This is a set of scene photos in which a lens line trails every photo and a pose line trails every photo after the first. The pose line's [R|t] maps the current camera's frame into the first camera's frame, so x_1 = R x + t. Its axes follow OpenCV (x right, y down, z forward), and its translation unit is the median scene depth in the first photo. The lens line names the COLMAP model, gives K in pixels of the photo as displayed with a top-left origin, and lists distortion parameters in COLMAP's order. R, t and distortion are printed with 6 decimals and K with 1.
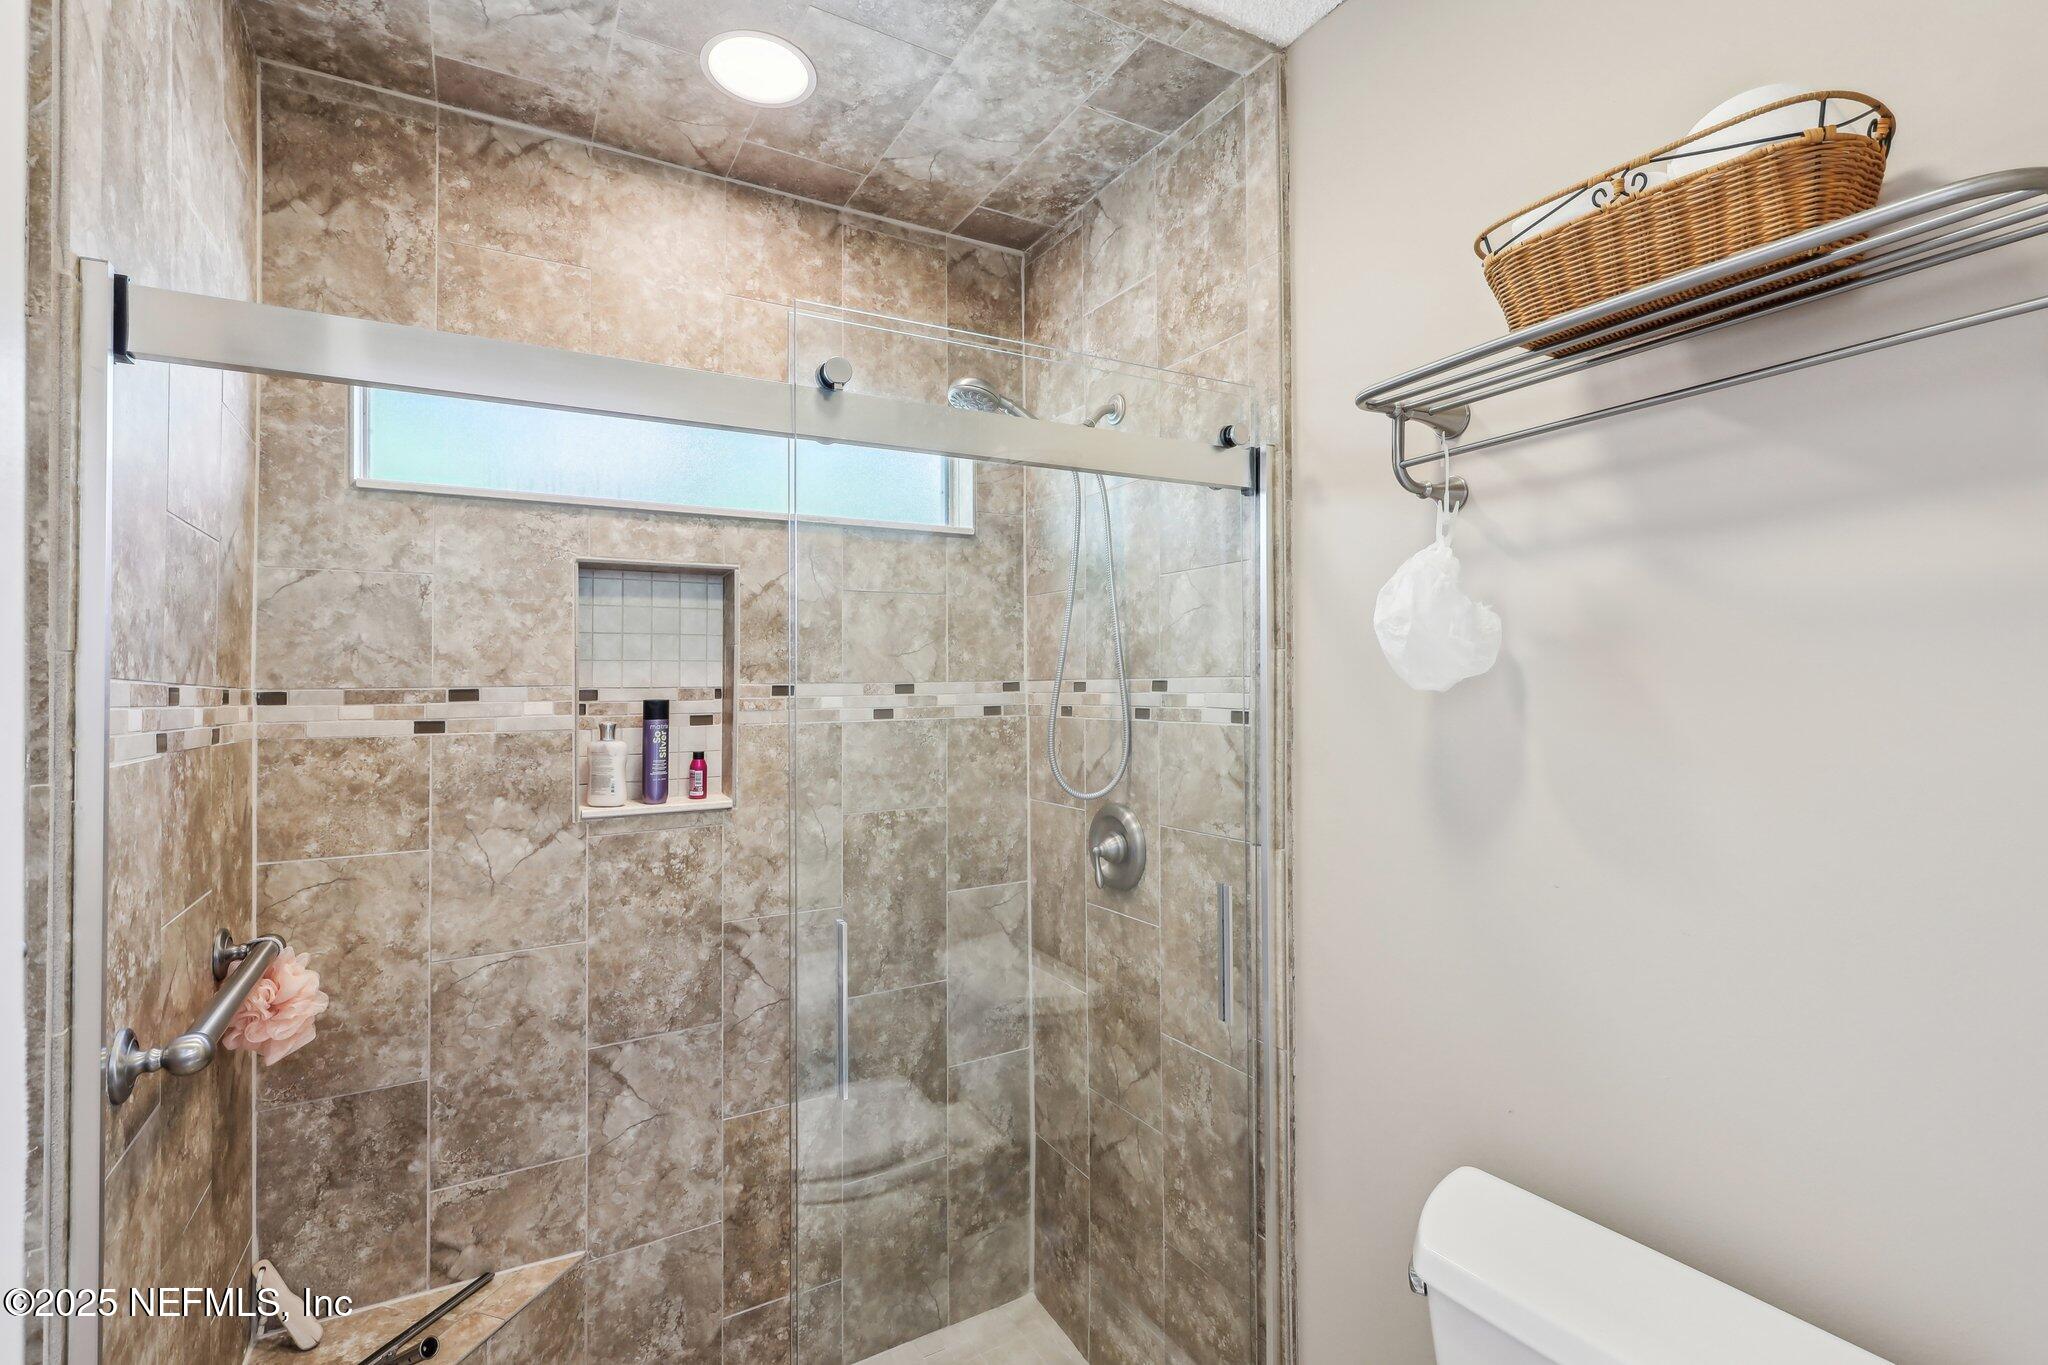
lens RADIAL K [[936.7, 0, 1022.9], [0, 936.7, 681.3], [0, 0, 1]] dist [0.014952, -0.000954]
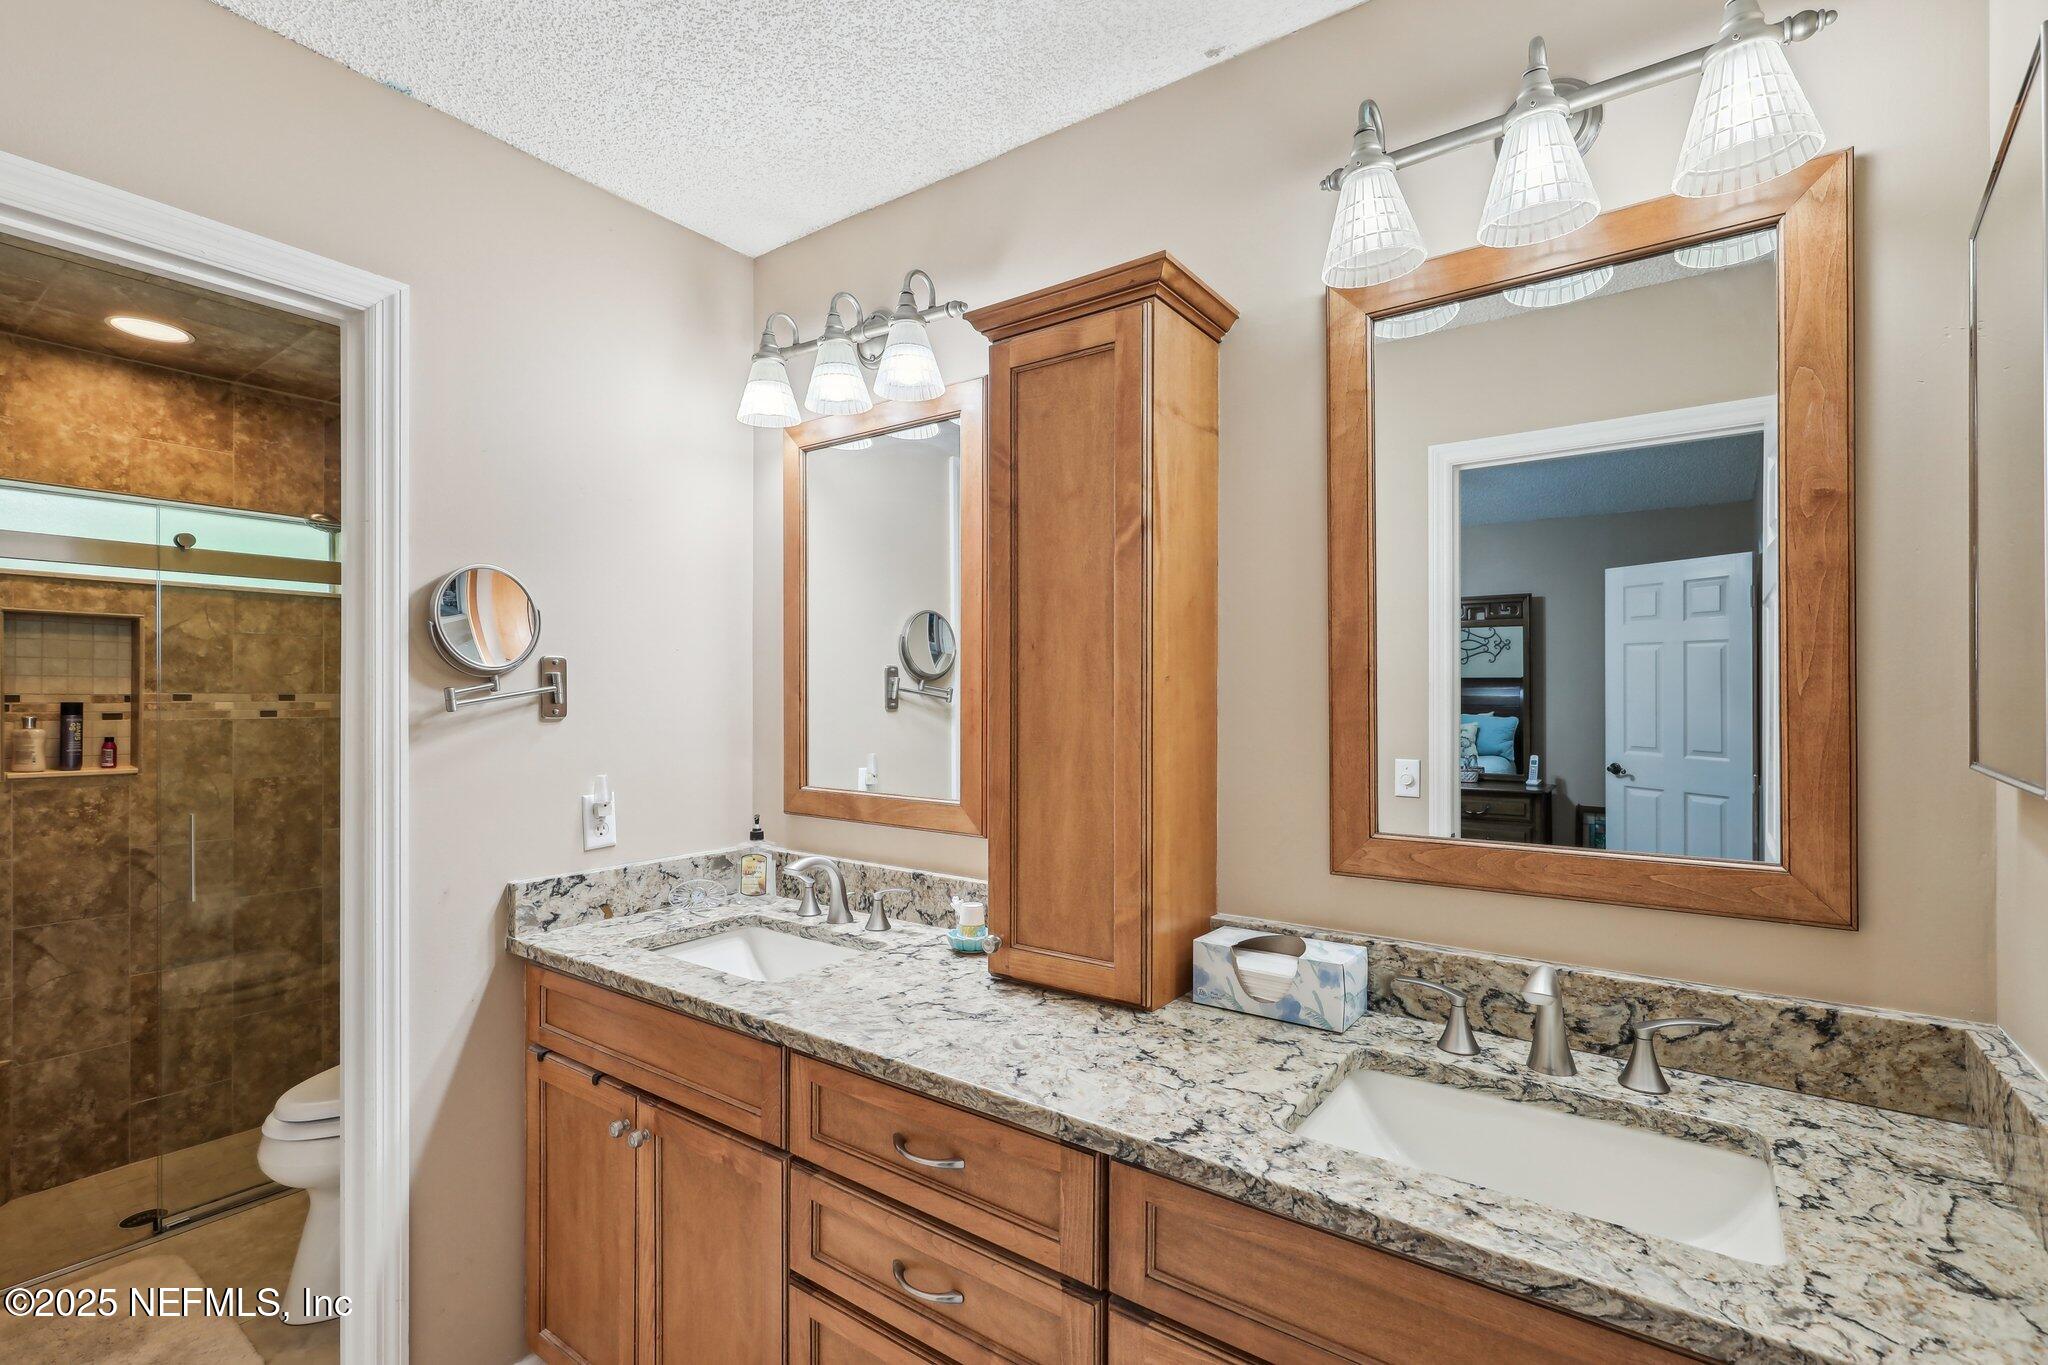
lens RADIAL K [[936.7, 0, 1001.2], [0, 936.7, 713.2], [0, 0, 1]] dist [0.014952, -0.000954]
pose [[0.924746, 0.006932, 0.380523, 0.403225], [-0.013739, 0.999790, 0.015175, -0.006636], [-0.380338, -0.019261, 0.924647, -0.962142]]
